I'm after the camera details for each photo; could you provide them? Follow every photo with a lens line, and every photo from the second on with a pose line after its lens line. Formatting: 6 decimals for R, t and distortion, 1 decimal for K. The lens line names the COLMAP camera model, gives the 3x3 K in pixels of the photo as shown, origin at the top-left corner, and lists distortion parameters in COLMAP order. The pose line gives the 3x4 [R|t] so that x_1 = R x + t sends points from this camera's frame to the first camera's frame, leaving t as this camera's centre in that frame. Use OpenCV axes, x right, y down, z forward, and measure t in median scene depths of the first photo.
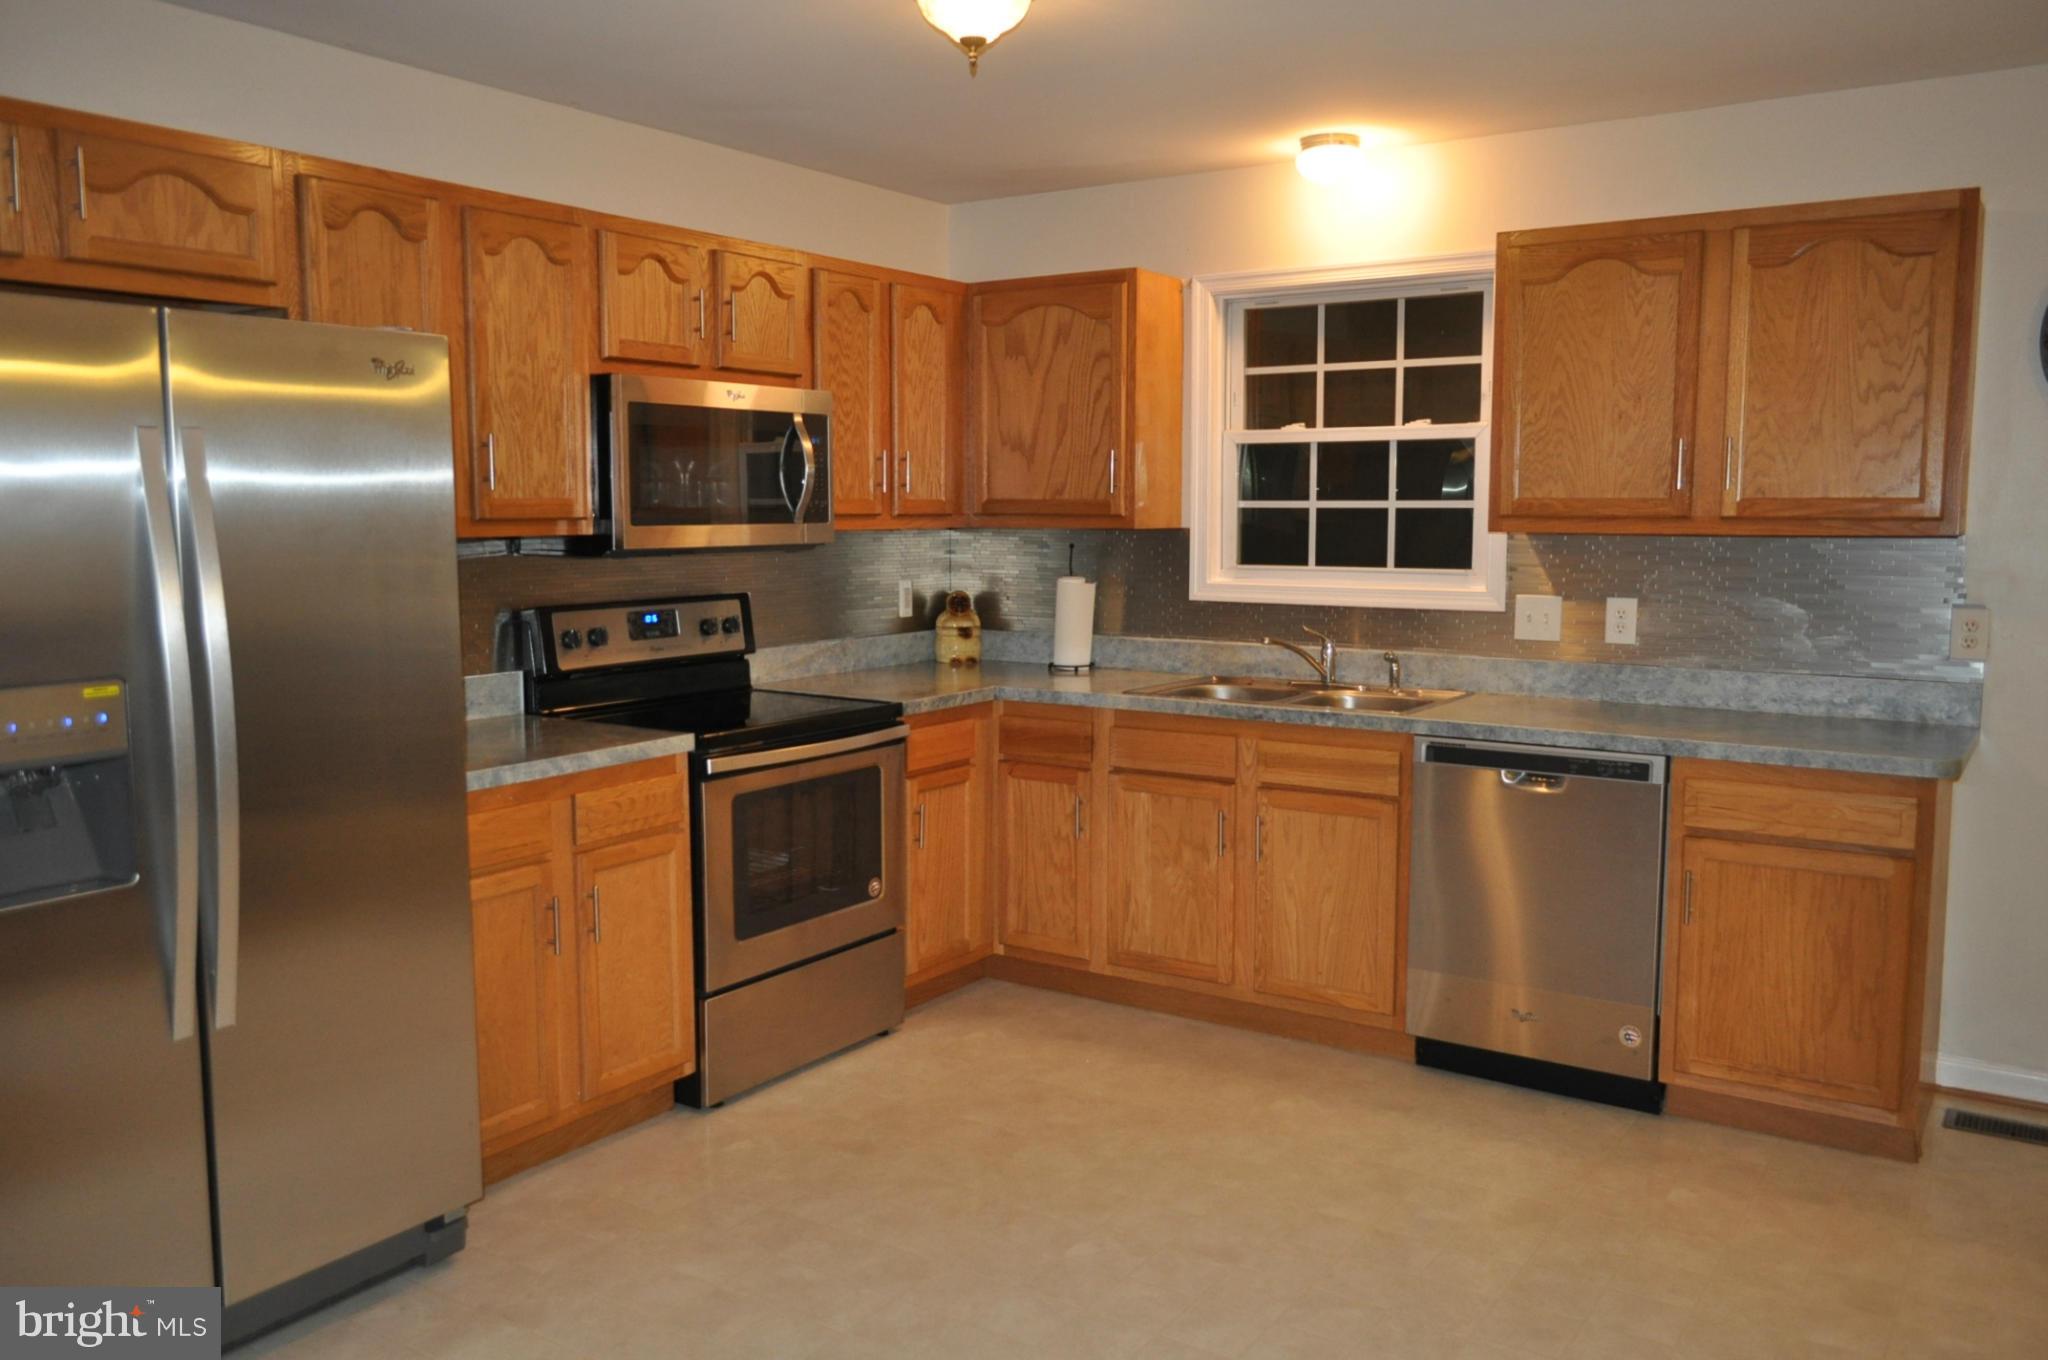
lens RADIAL K [[1605.0, 0, 1034.6], [0, 1605.0, 668.1], [0, 0, 1]] dist [-0.001919, 0.002046]
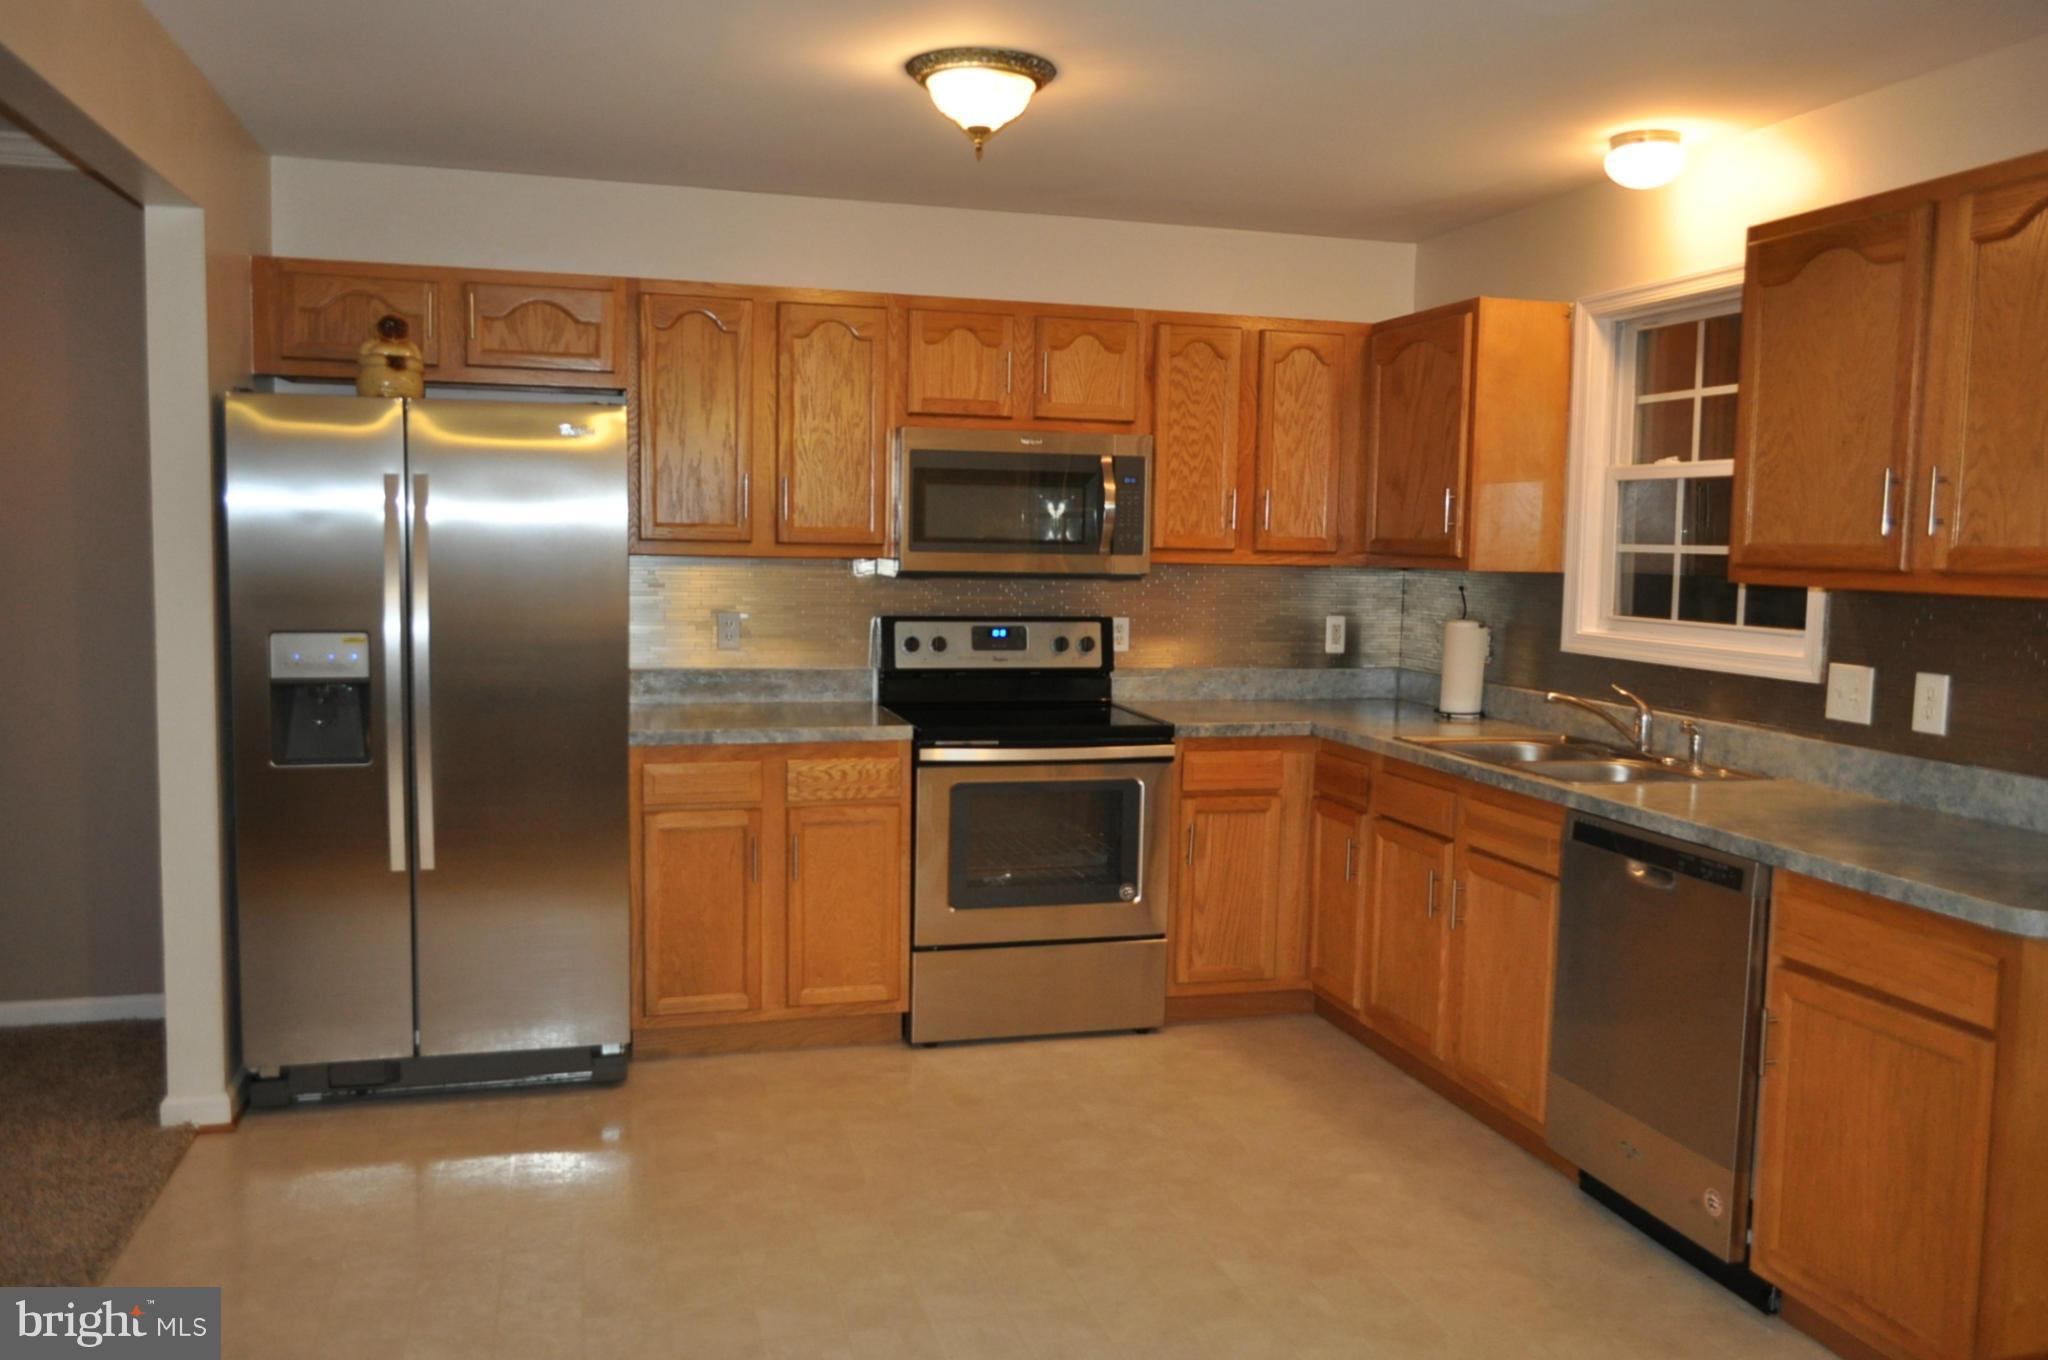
lens RADIAL K [[1605.0, 0, 1034.6], [0, 1605.0, 668.1], [0, 0, 1]] dist [-0.001919, 0.002046]
pose [[0.760169, 0.067947, -0.646163, 0.577504], [-0.085544, 0.996326, 0.004132, -0.013400], [0.644069, 0.052134, 0.763189, 0.134350]]
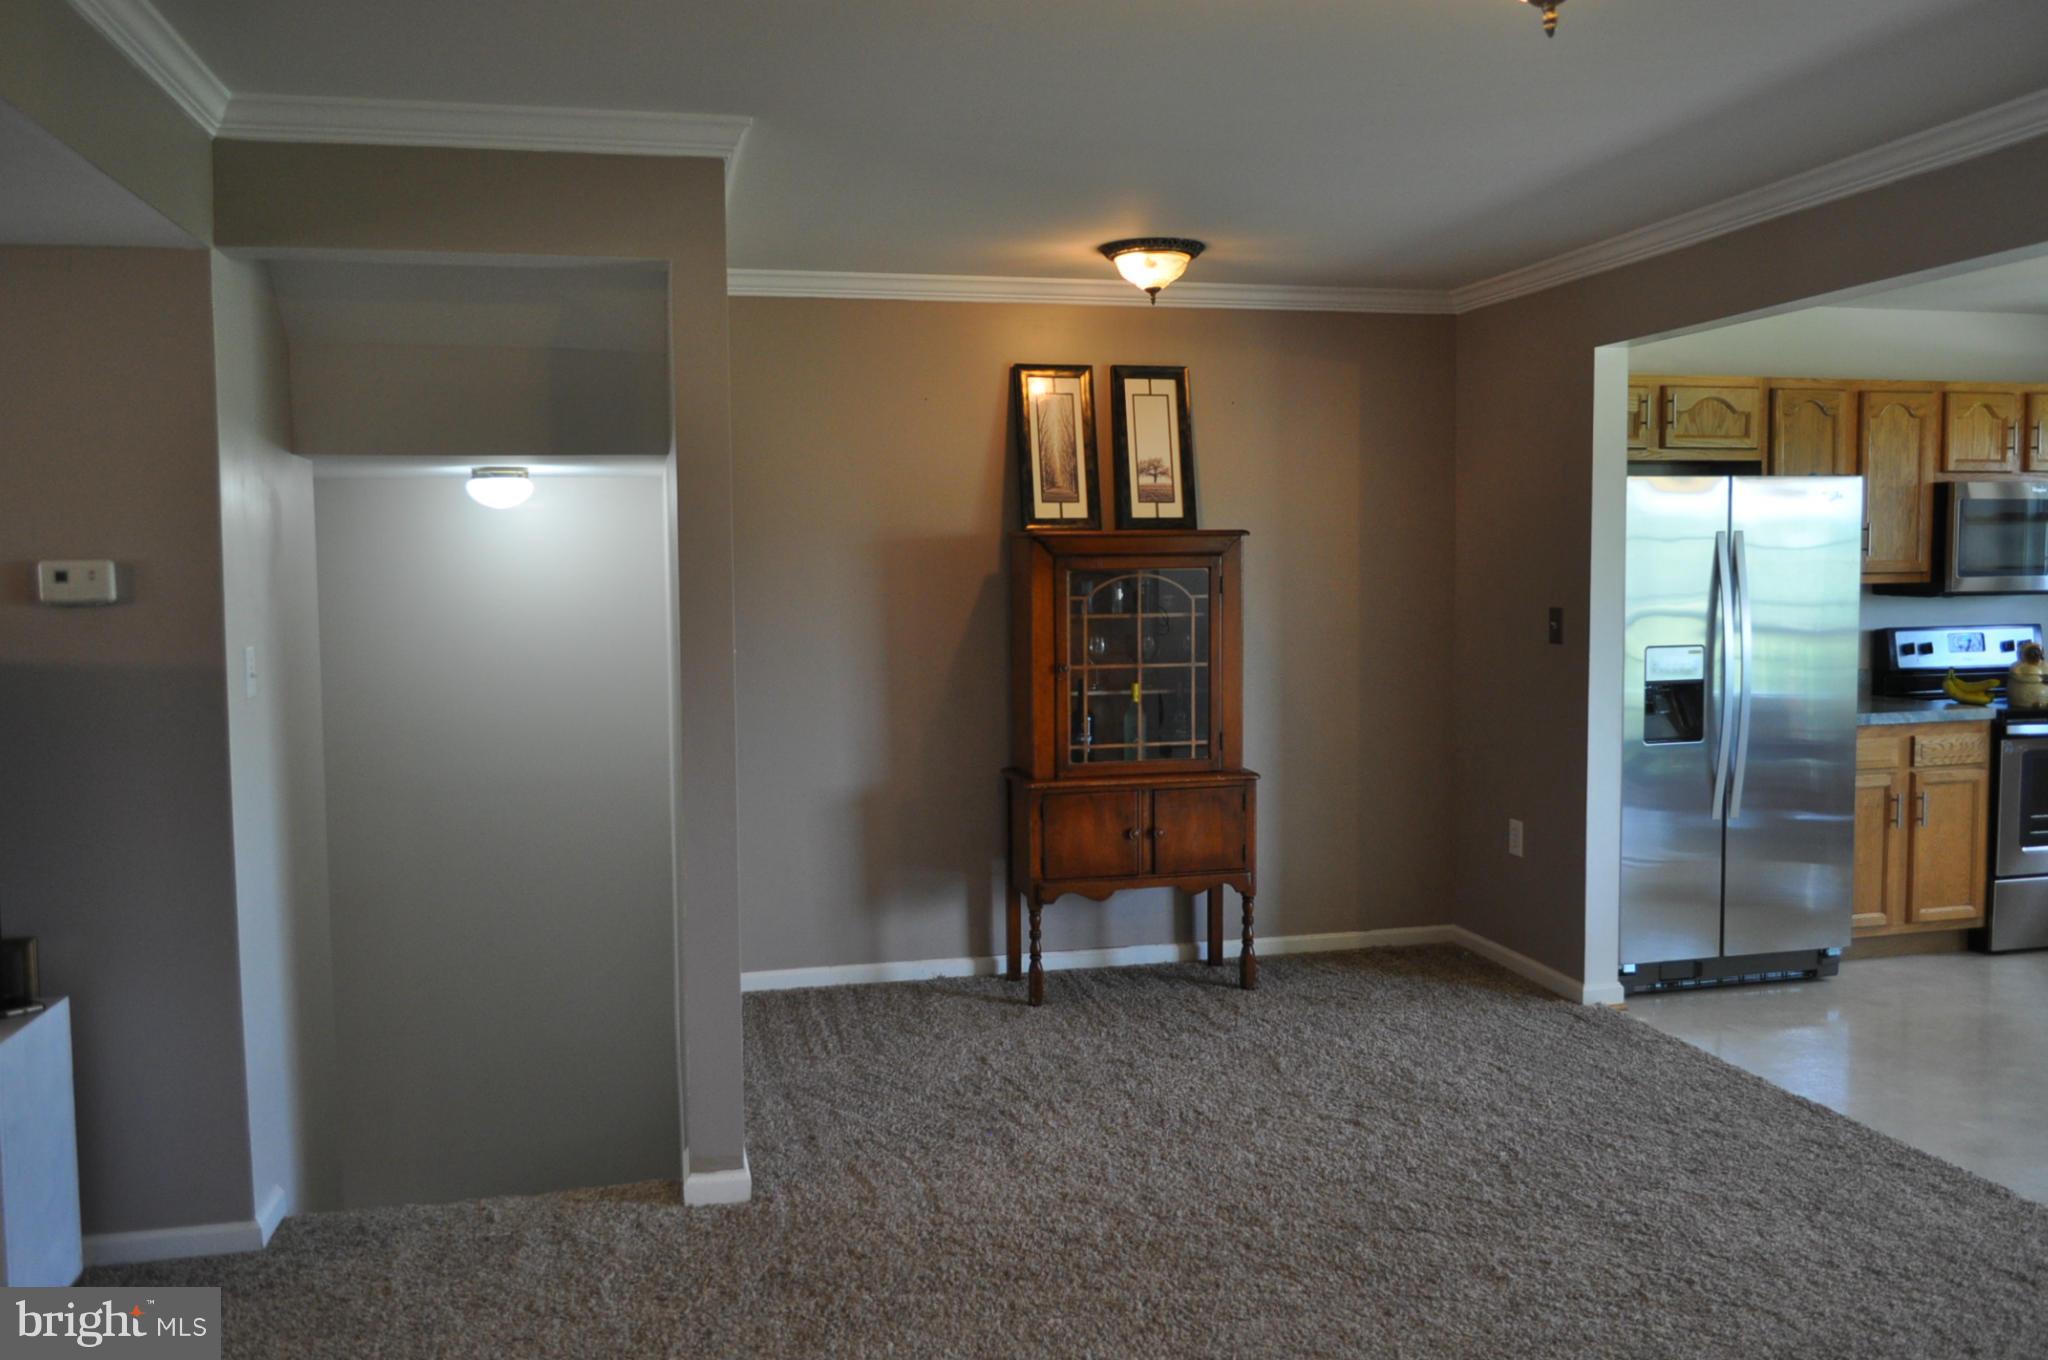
lens RADIAL K [[1597.8, 0, 1025.6], [0, 1597.8, 669.5], [0, 0, 1]] dist [-0.009462, 0.003895]
pose [[0.729999, 0.039377, -0.682313, 0.146167], [-0.057154, 0.998359, -0.003532, 0.058460], [0.681054, 0.041575, 0.731052, -0.735184]]
